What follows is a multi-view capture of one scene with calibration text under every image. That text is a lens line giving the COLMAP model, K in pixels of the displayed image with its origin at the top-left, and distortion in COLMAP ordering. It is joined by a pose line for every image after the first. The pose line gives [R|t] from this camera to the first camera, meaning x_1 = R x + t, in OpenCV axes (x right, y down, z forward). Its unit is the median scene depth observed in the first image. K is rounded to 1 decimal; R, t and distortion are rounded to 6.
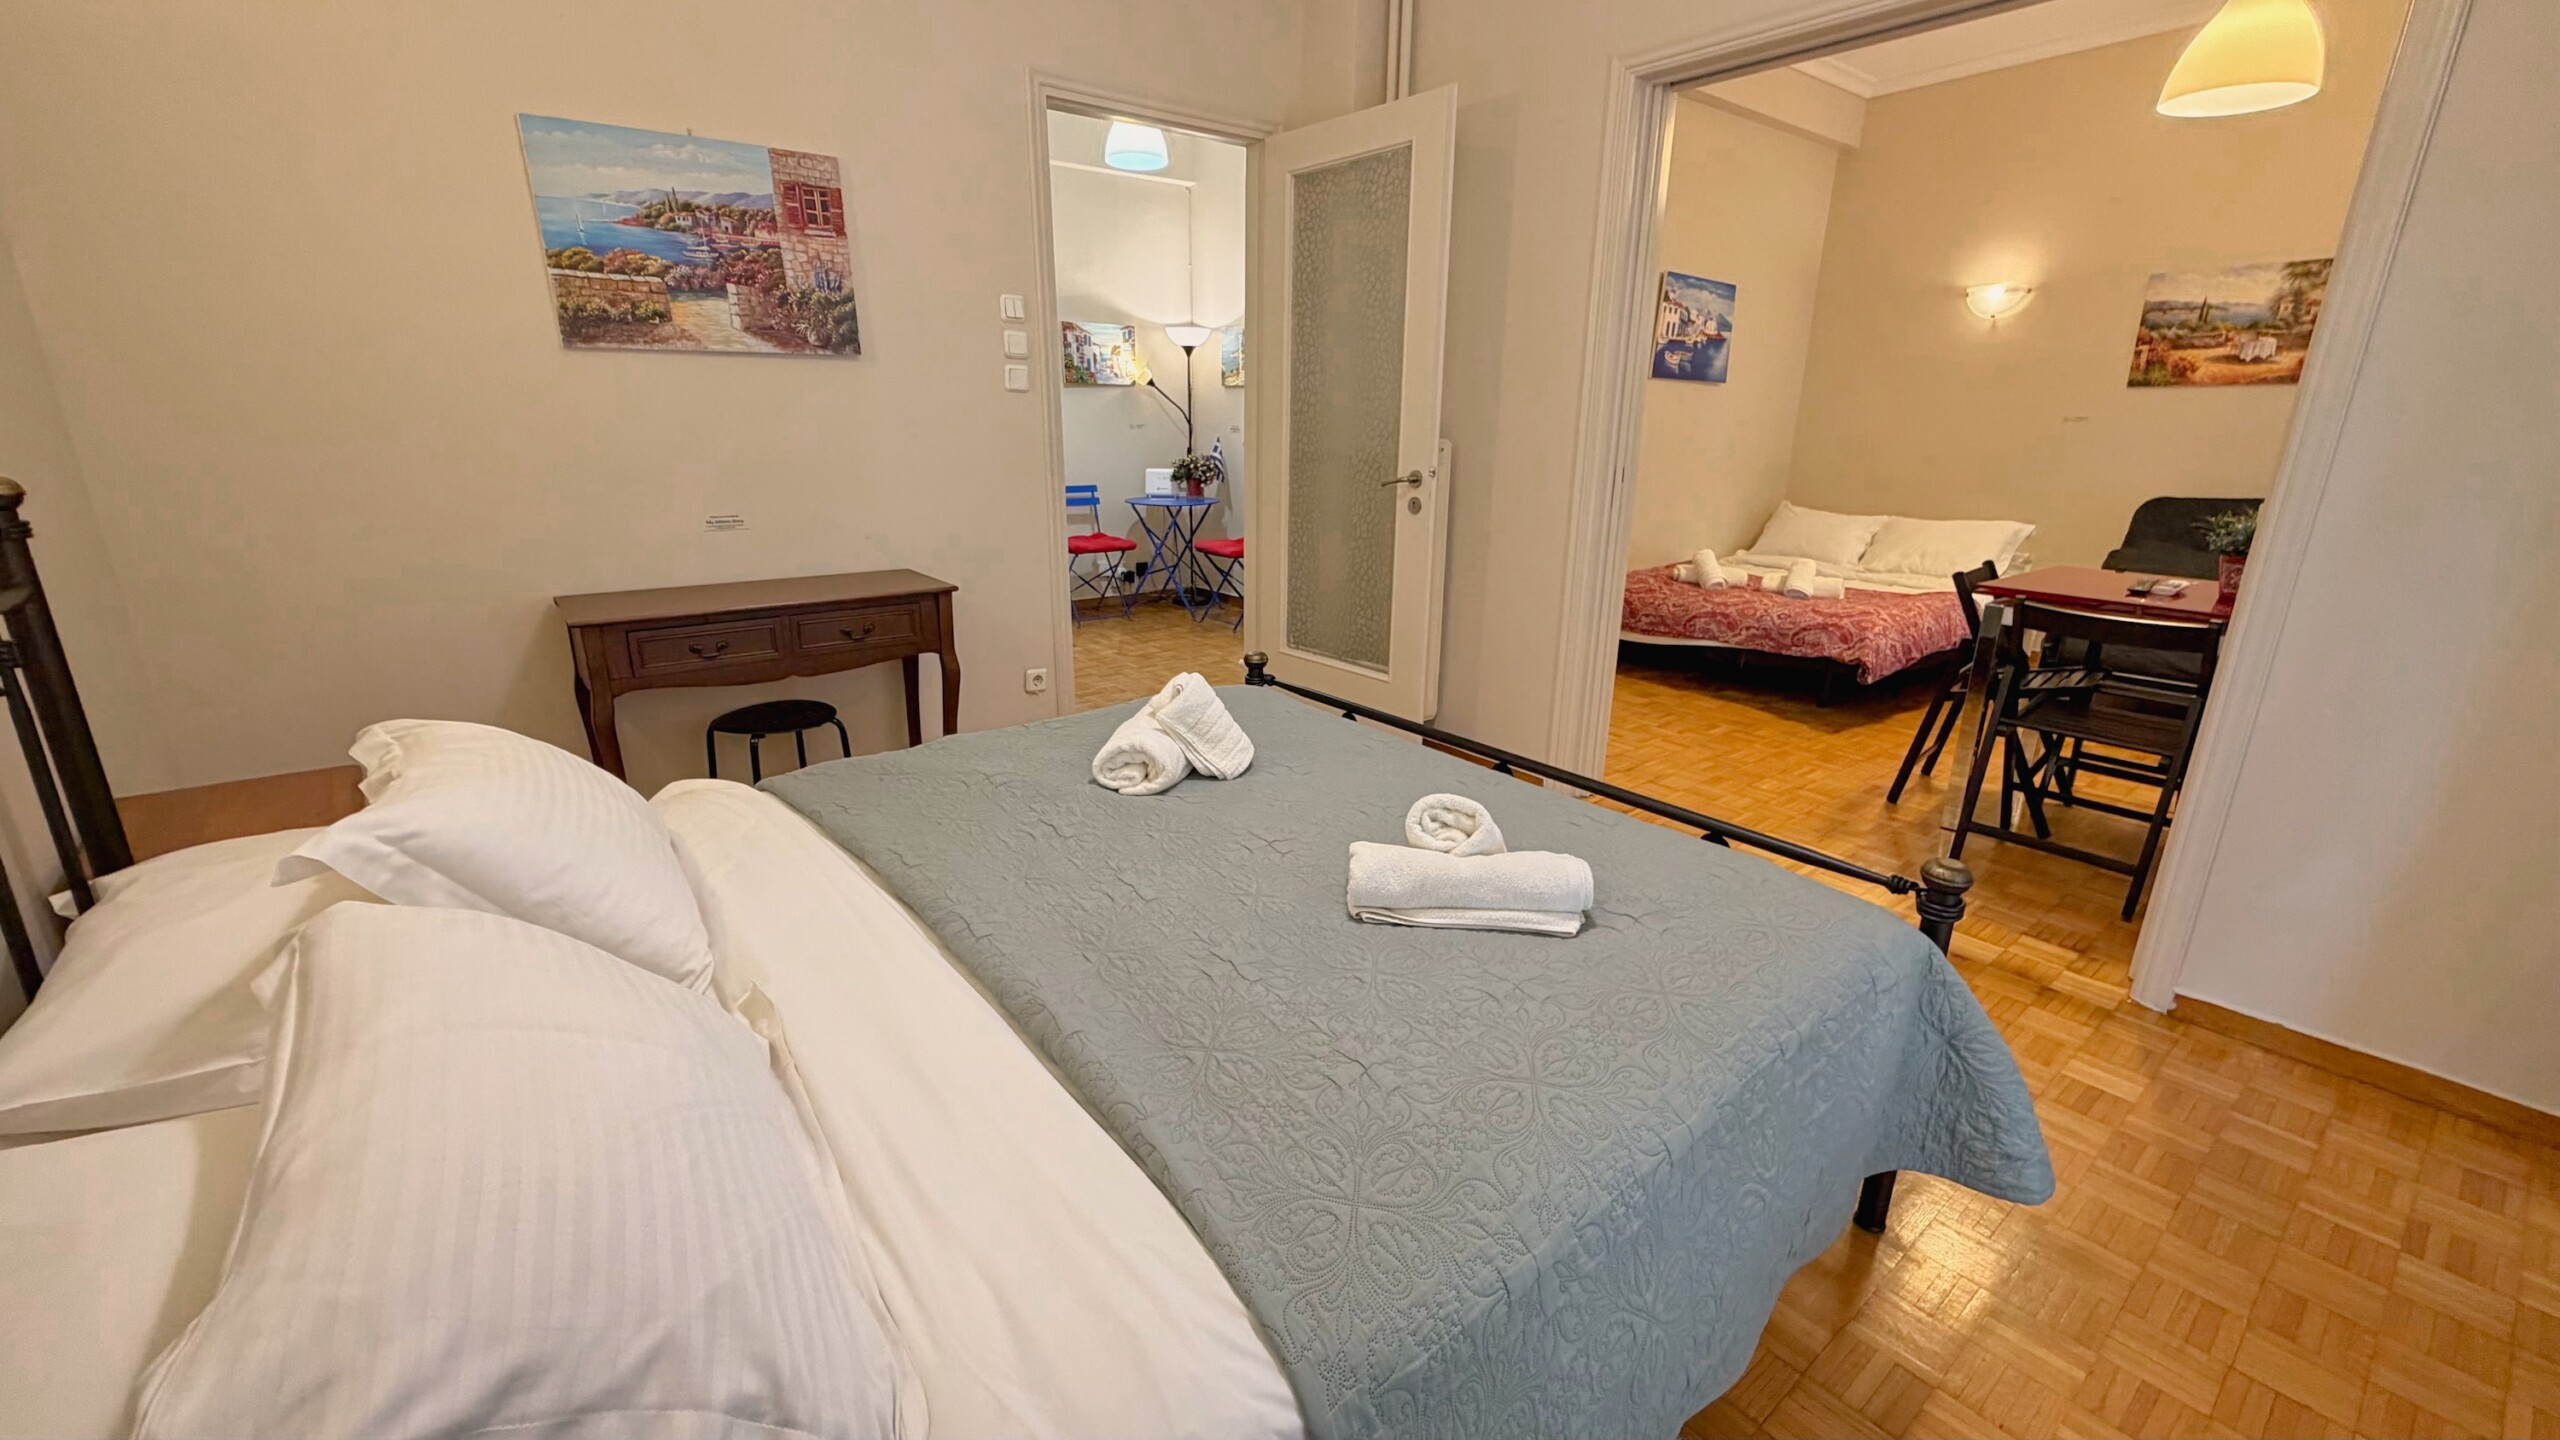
lens RADIAL K [[1015.7, 0, 1277.9], [0, 1015.7, 720.8], [0, 0, 1]] dist [-0.001432, 0.000083]
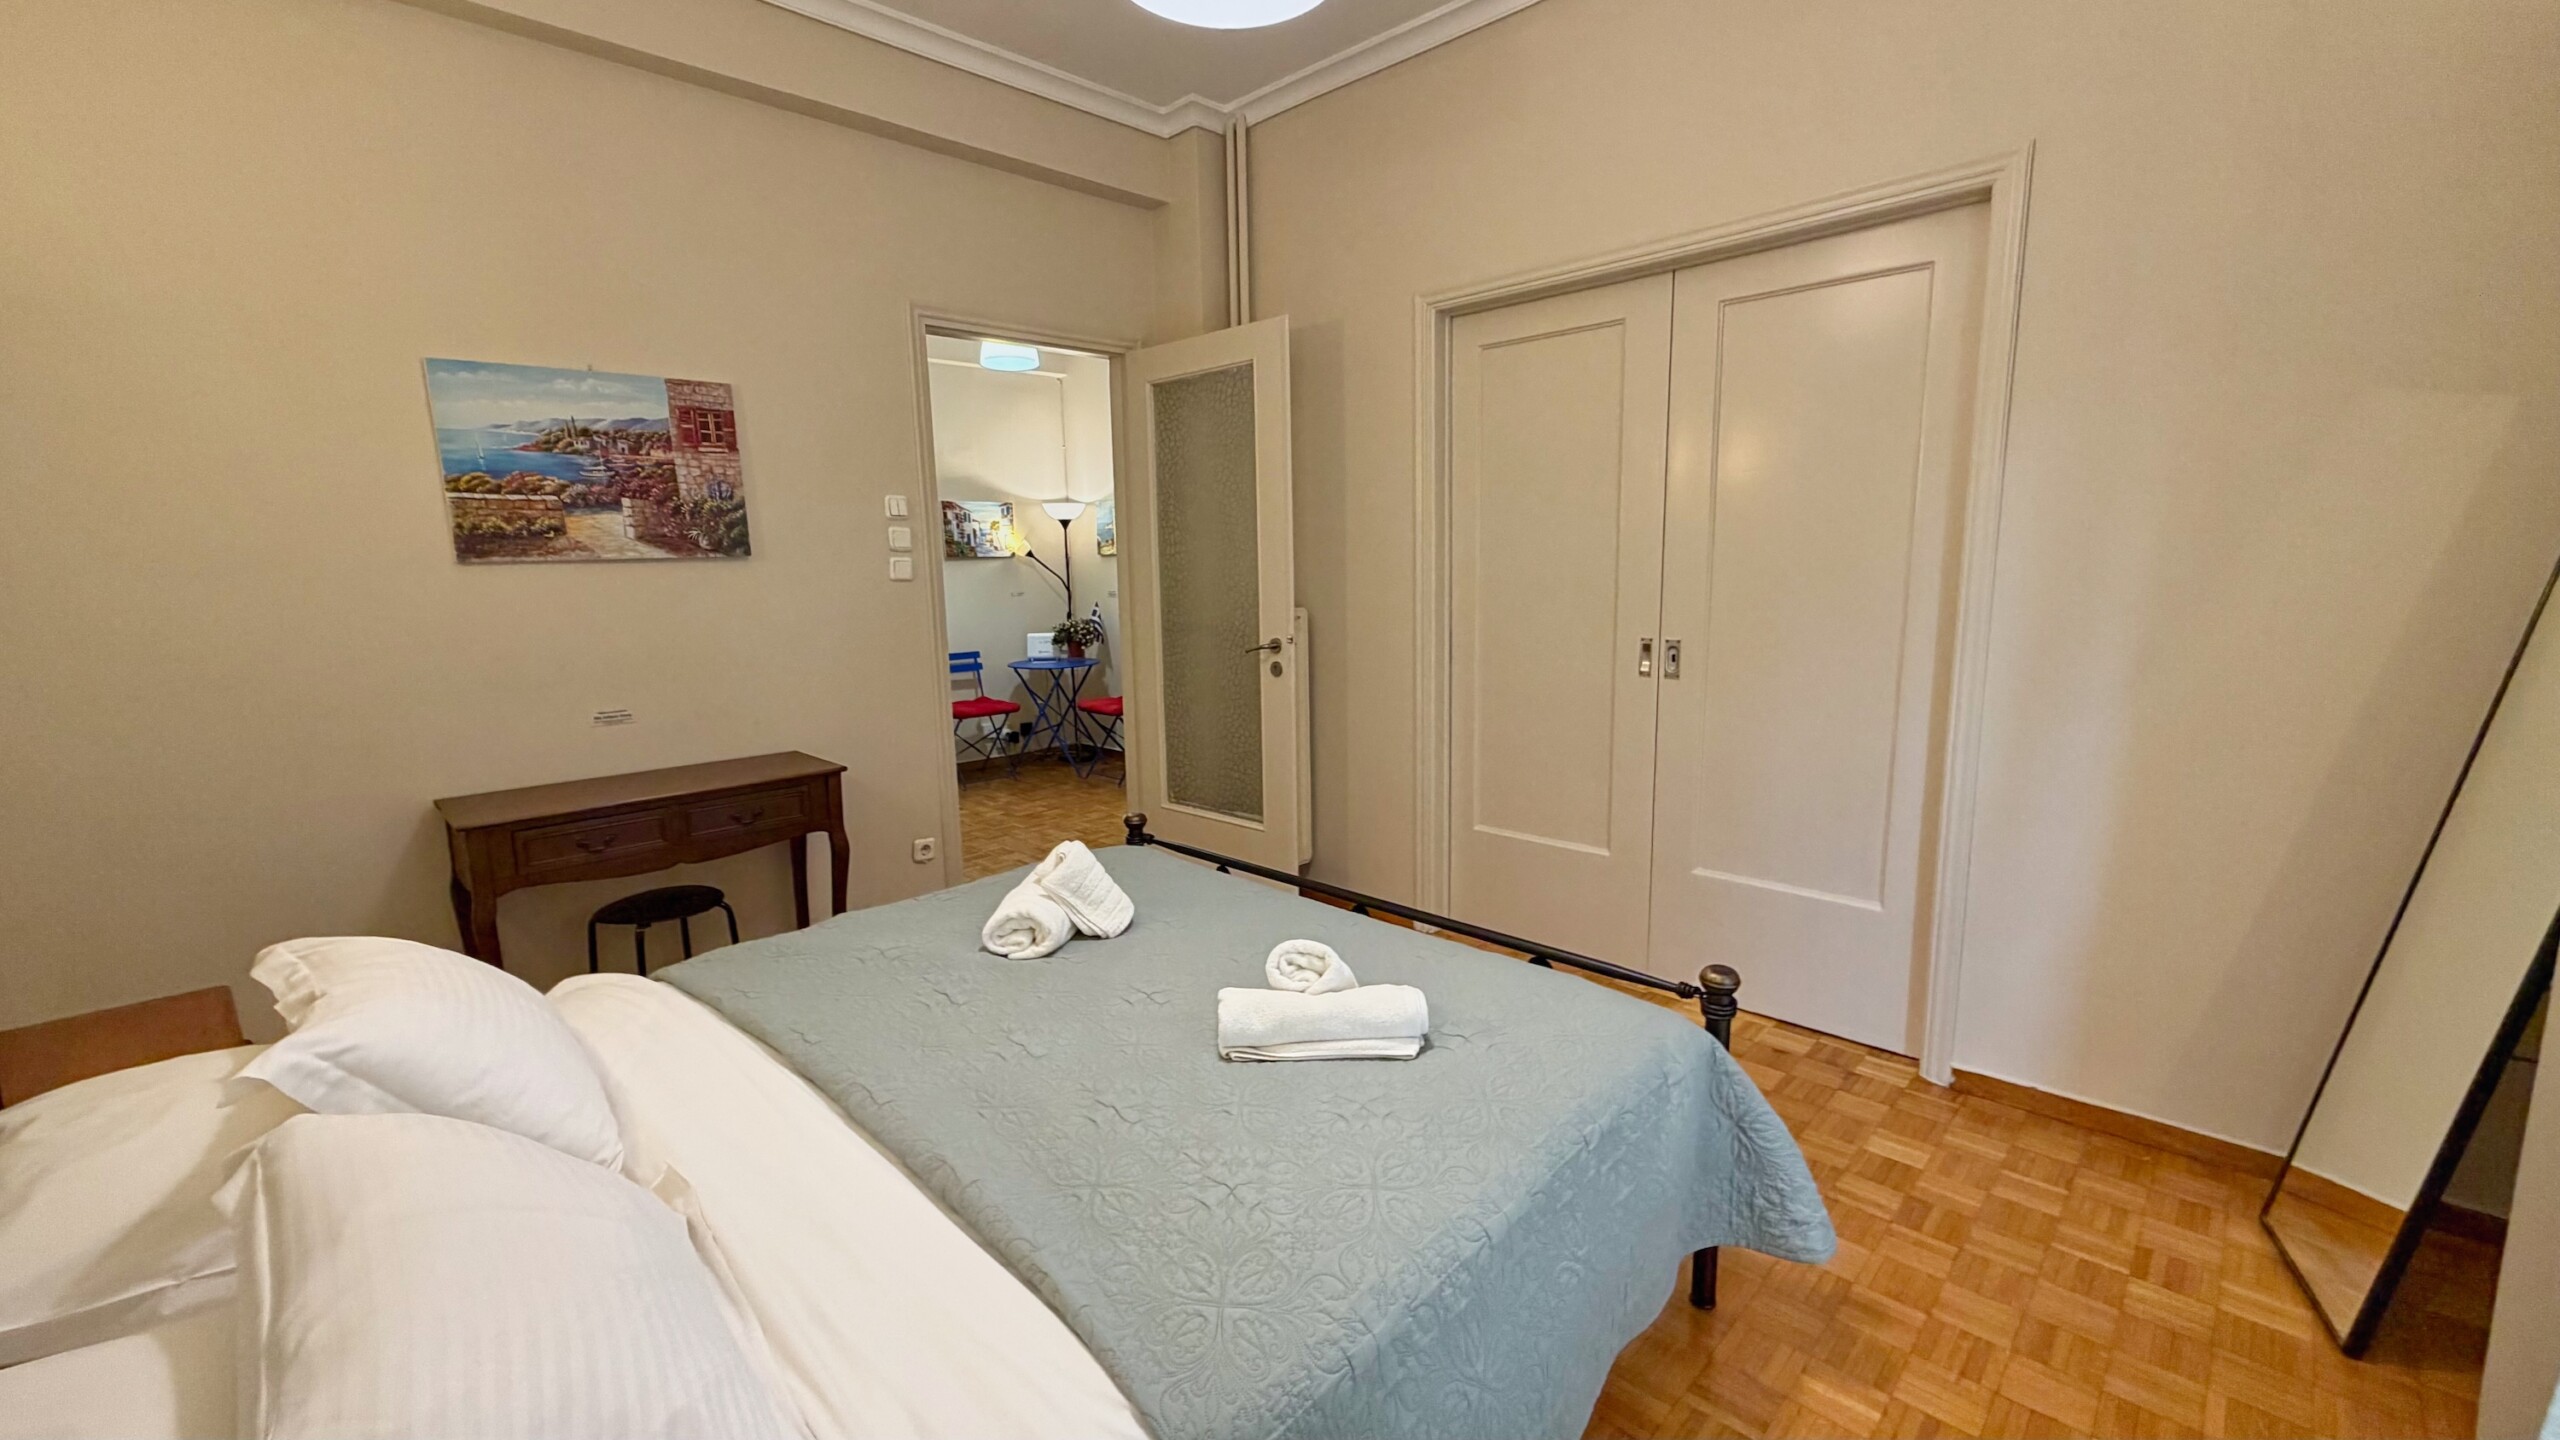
lens RADIAL K [[1015.7, 0, 1276.4], [0, 1015.7, 720.5], [0, 0, 1]] dist [-0.001432, 0.000083]
pose [[0.992958, -0.048339, 0.108154, 0.021608], [0.062825, 0.988877, -0.134819, -0.015319], [-0.100434, 0.140665, 0.984950, -0.124909]]
